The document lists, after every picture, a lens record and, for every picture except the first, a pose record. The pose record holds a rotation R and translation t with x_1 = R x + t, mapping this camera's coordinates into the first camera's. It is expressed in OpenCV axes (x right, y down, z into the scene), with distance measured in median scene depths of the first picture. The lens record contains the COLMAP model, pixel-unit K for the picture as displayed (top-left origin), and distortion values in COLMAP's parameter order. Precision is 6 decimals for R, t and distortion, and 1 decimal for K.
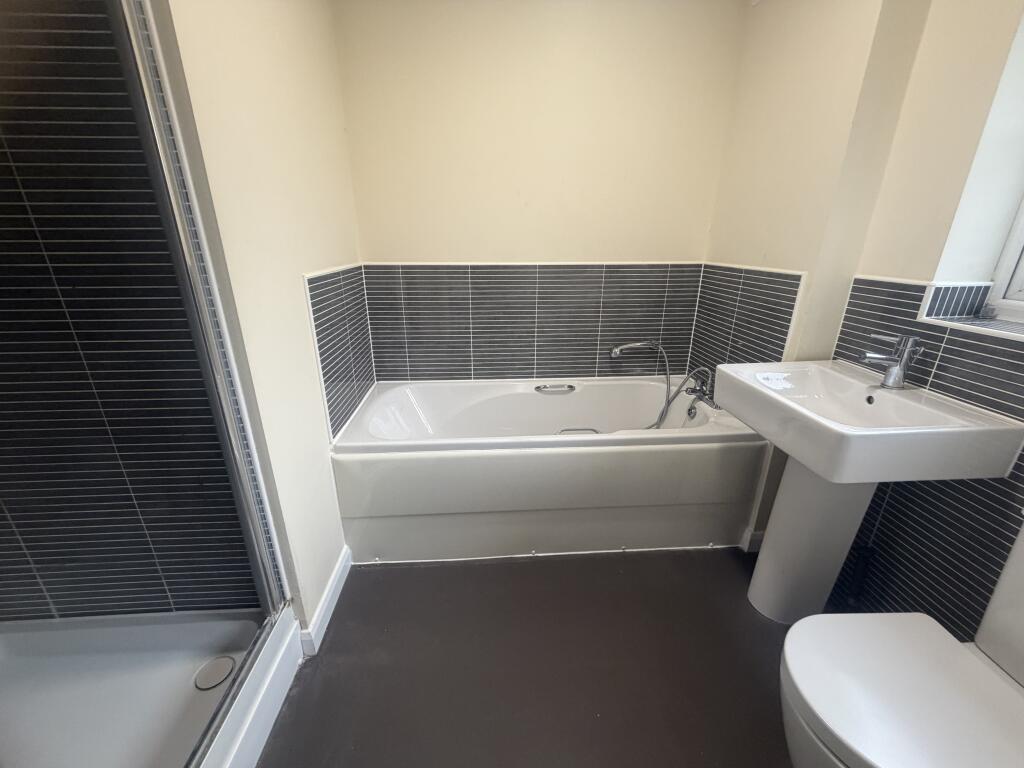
lens RADIAL K [[412.5, 0, 512.0], [0, 412.5, 384.0], [0, 0, 1]] dist [0.000108, 0.000108]
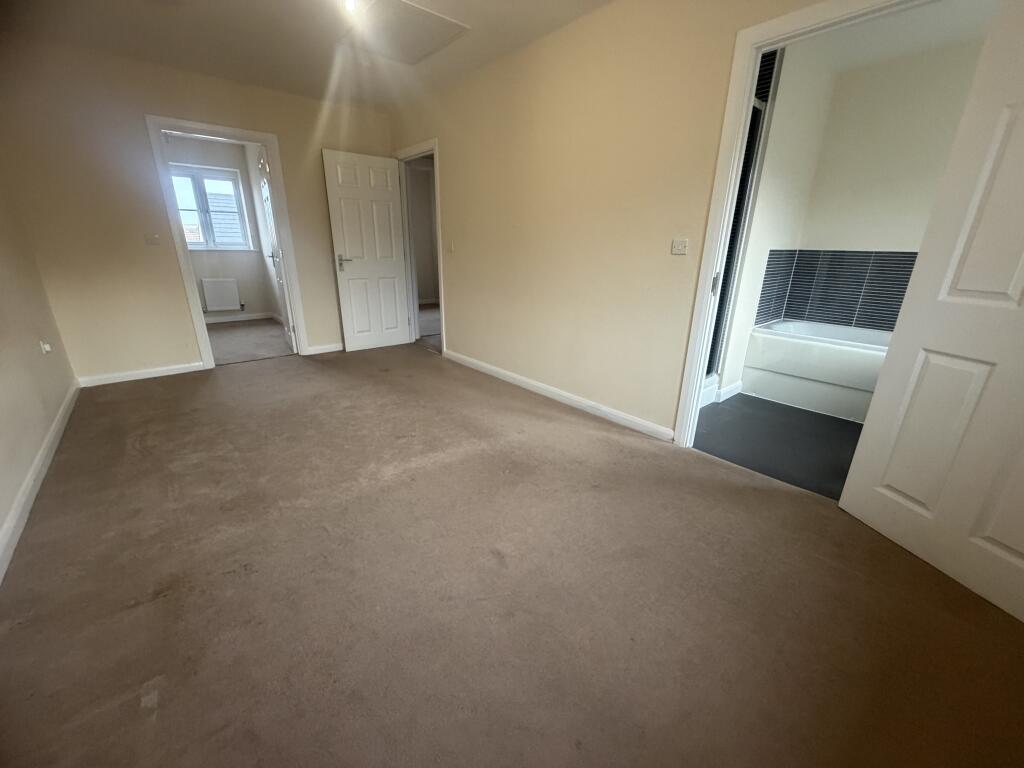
lens RADIAL K [[412.5, 0, 512.0], [0, 412.5, 384.0], [0, 0, 1]] dist [0.000108, 0.000108]
pose [[0.601272, 0.261837, -0.754926, 0.537317], [-0.280719, 0.953782, 0.107226, 0.580866], [0.748110, 0.147450, 0.646985, -1.357874]]
